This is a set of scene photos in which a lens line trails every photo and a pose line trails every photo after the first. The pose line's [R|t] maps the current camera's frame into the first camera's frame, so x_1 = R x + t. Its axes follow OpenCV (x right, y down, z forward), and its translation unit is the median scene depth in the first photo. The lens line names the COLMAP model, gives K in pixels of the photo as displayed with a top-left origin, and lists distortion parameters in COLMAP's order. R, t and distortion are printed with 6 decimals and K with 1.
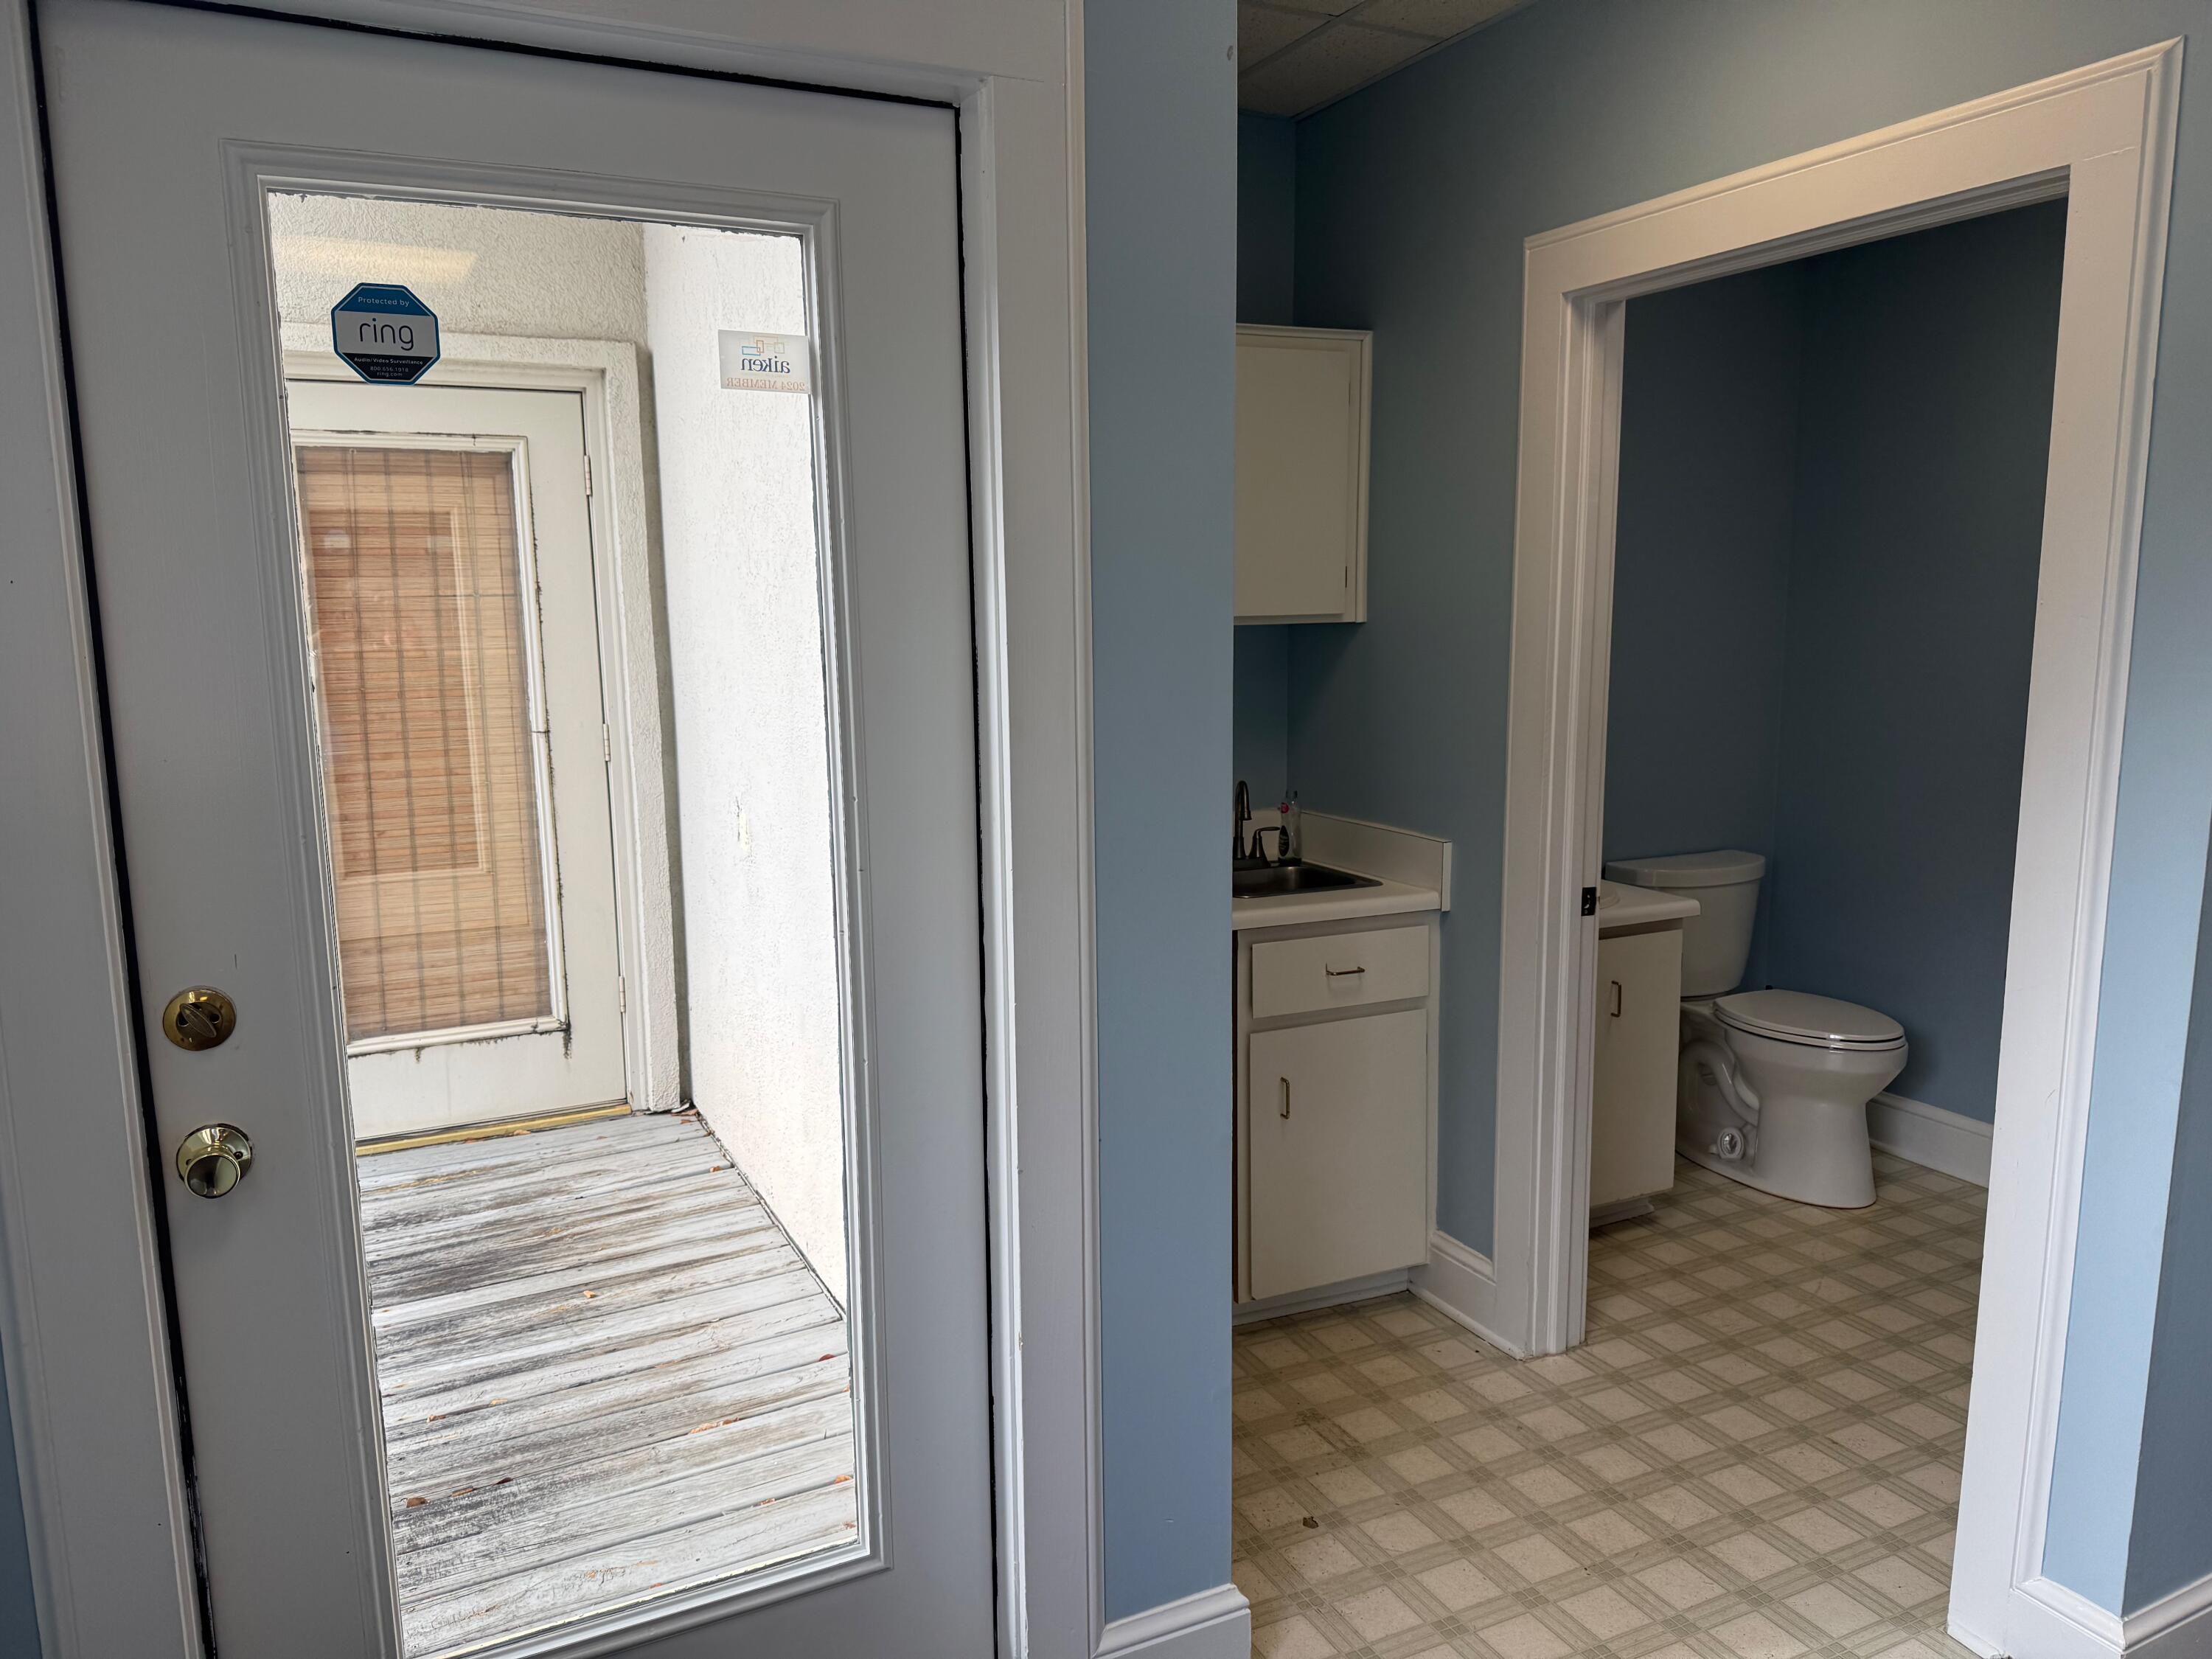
lens RADIAL K [[1546.7, 0, 1106.0], [0, 1546.7, 829.5], [0, 0, 1]] dist [0.042683, -0.000358]
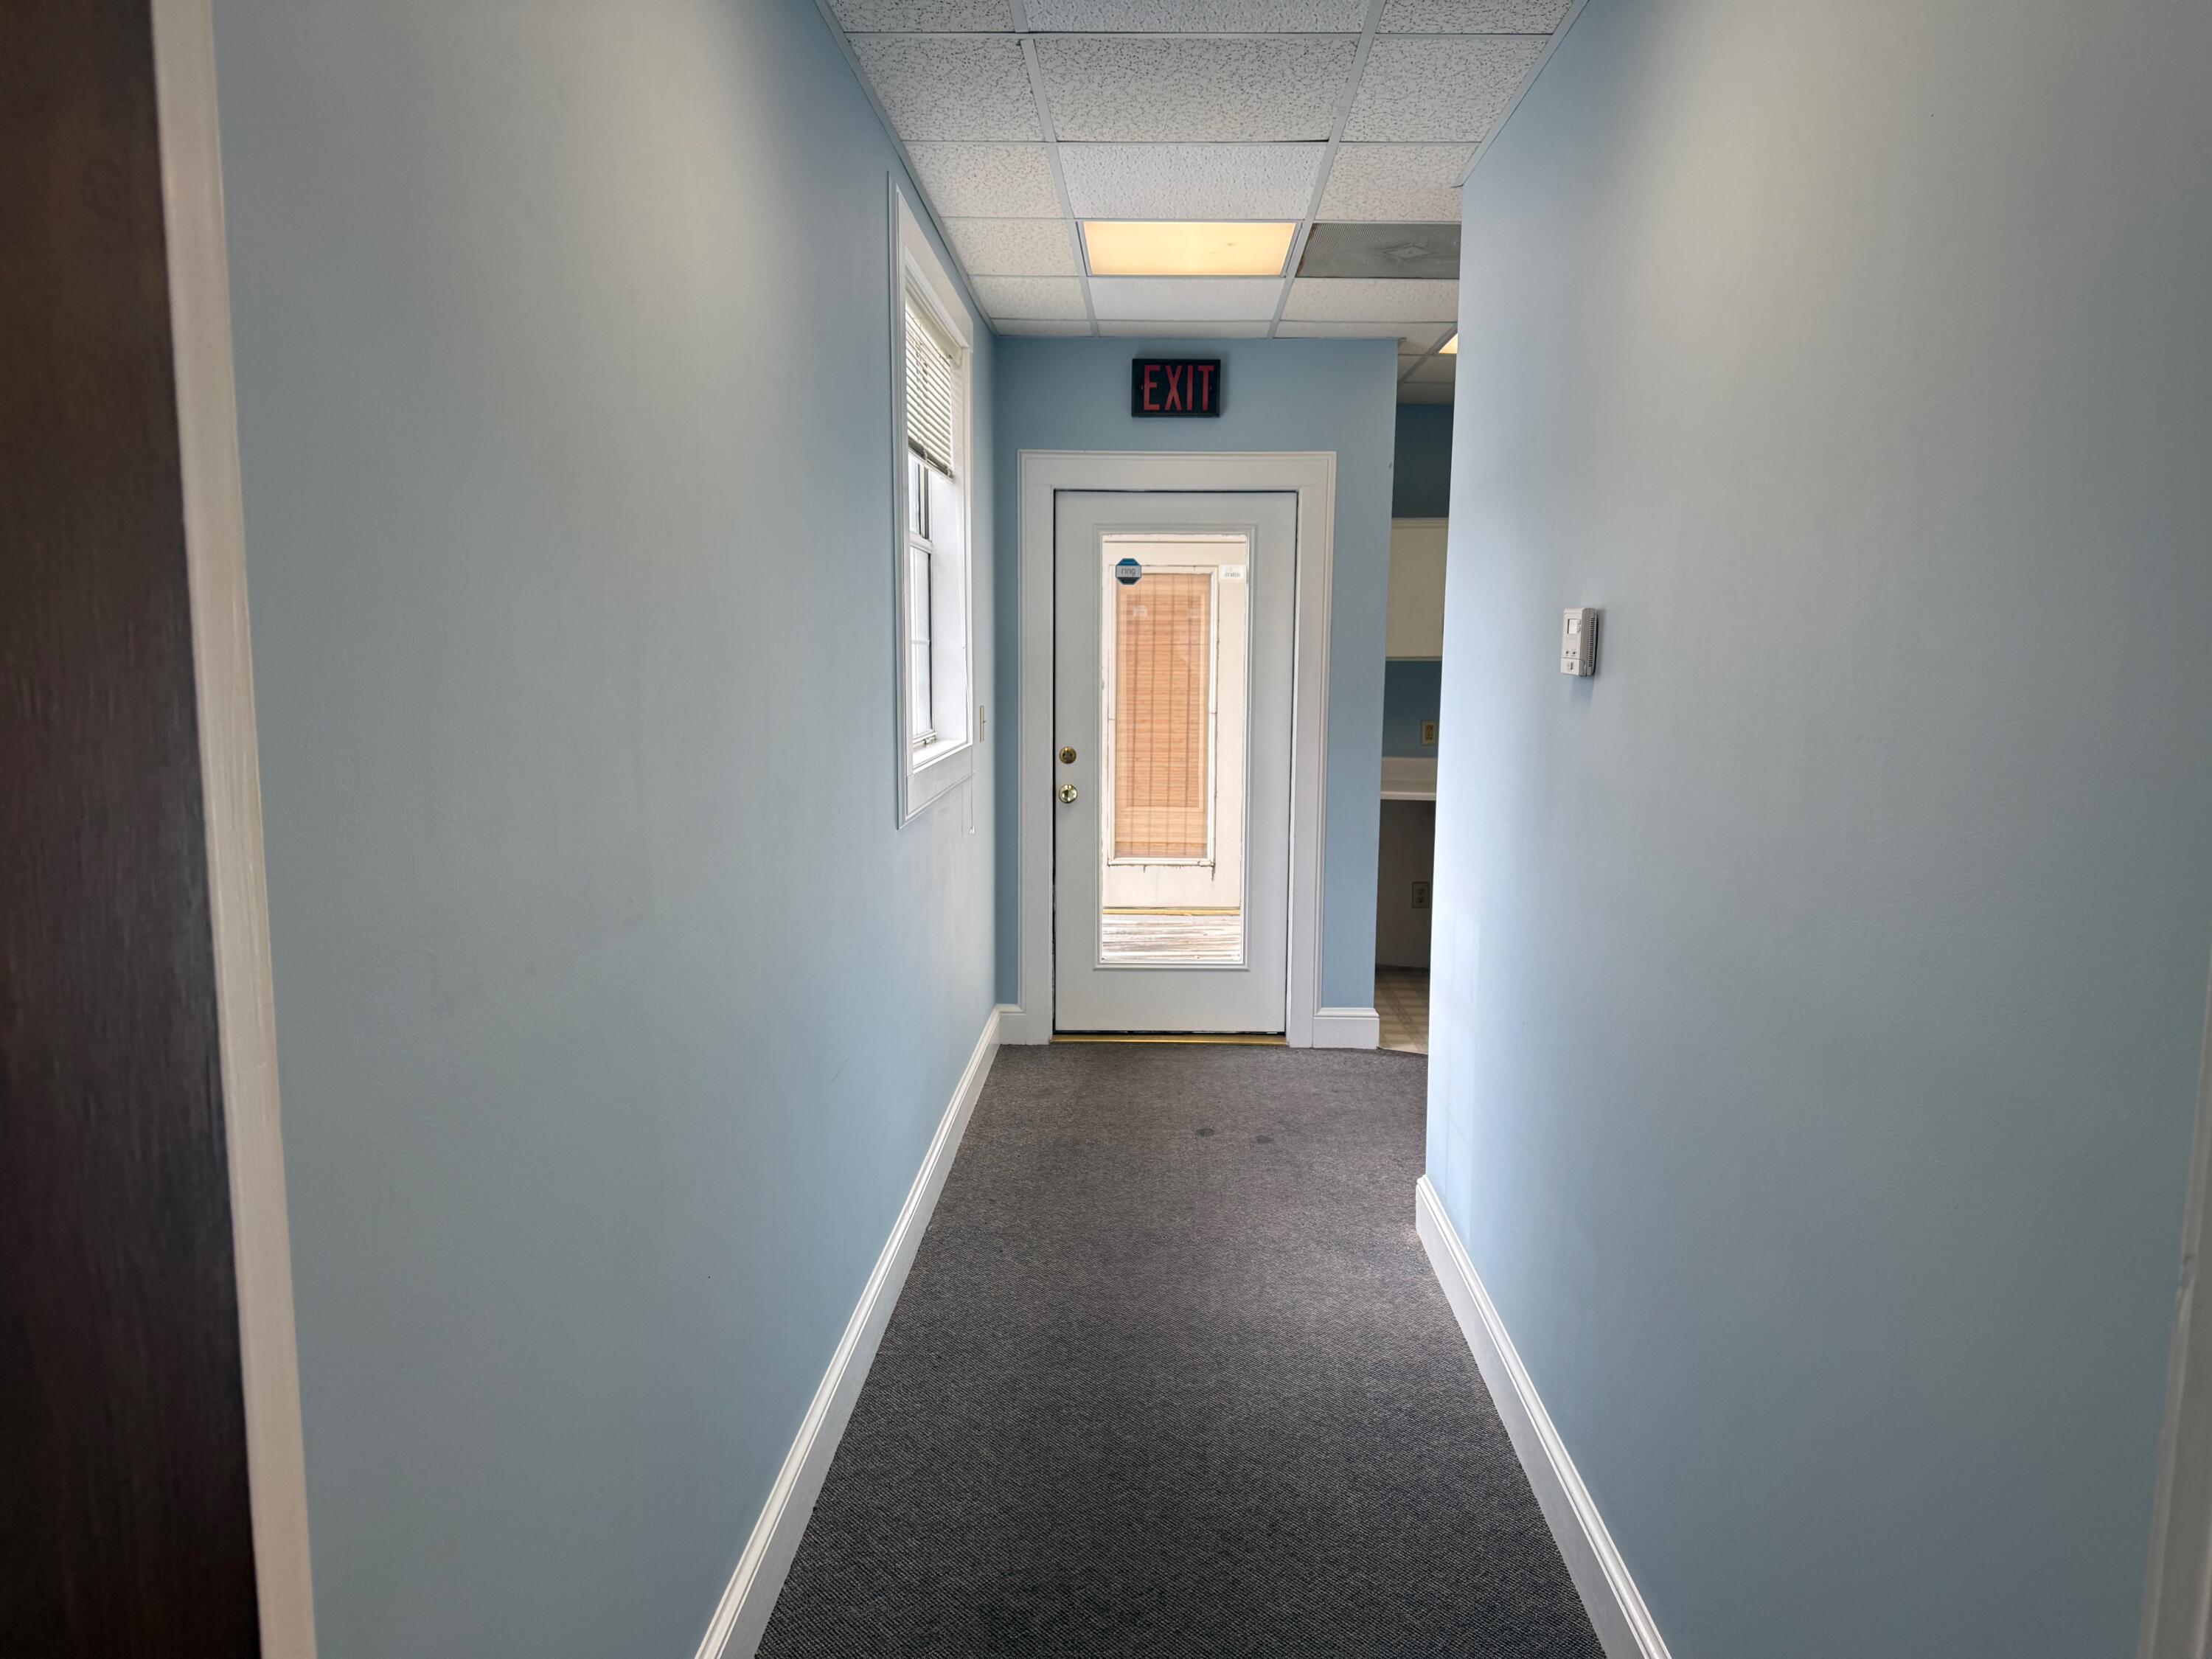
lens RADIAL K [[1546.7, 0, 1106.0], [0, 1546.7, 829.5], [0, 0, 1]] dist [0.042683, -0.000358]
pose [[0.881576, 0.070990, -0.466674, 0.450602], [-0.085770, 0.996260, -0.010476, 0.118705], [0.464184, 0.049262, 0.884368, -0.805409]]
